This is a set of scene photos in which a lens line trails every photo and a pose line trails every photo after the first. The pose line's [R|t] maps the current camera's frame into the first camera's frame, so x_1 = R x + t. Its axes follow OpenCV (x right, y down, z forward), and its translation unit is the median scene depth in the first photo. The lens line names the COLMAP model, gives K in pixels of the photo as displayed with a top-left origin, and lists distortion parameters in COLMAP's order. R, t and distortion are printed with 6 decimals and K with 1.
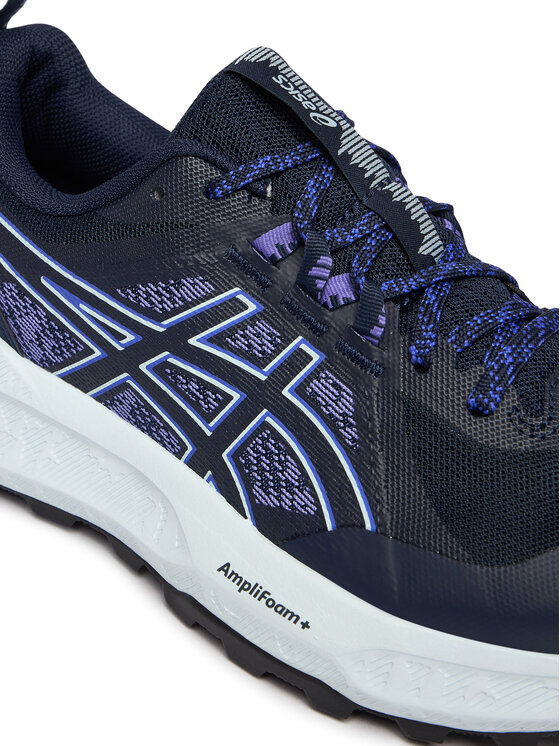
lens RADIAL K [[1872.5, 0, 280.5], [0, 1872.5, 372.4], [0, 0, 1]] dist [-0.177139, 0.000000]
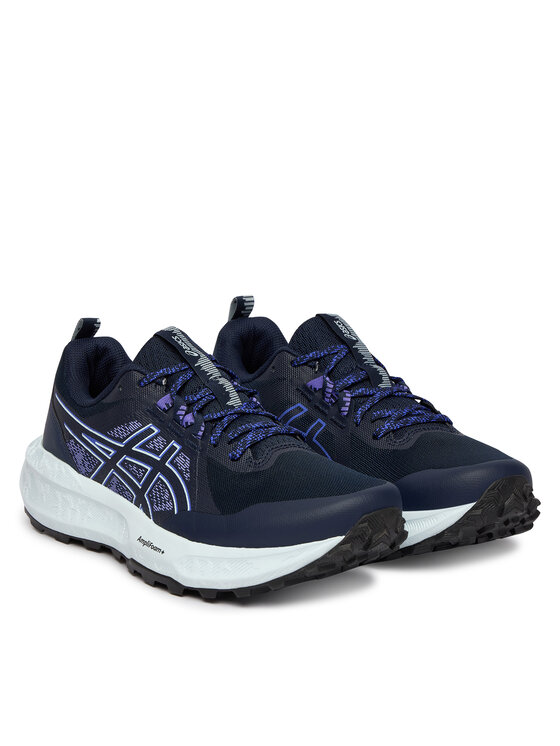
lens RADIAL K [[1739.3, 0, 279.7], [0, 1739.3, 373.2], [0, 0, 1]] dist [-0.016310, 0.000000]
pose [[0.975626, -0.068017, -0.208634, 0.589773], [0.015044, 0.969246, -0.245634, 0.428103], [0.218925, 0.236508, 0.946644, -1.026980]]
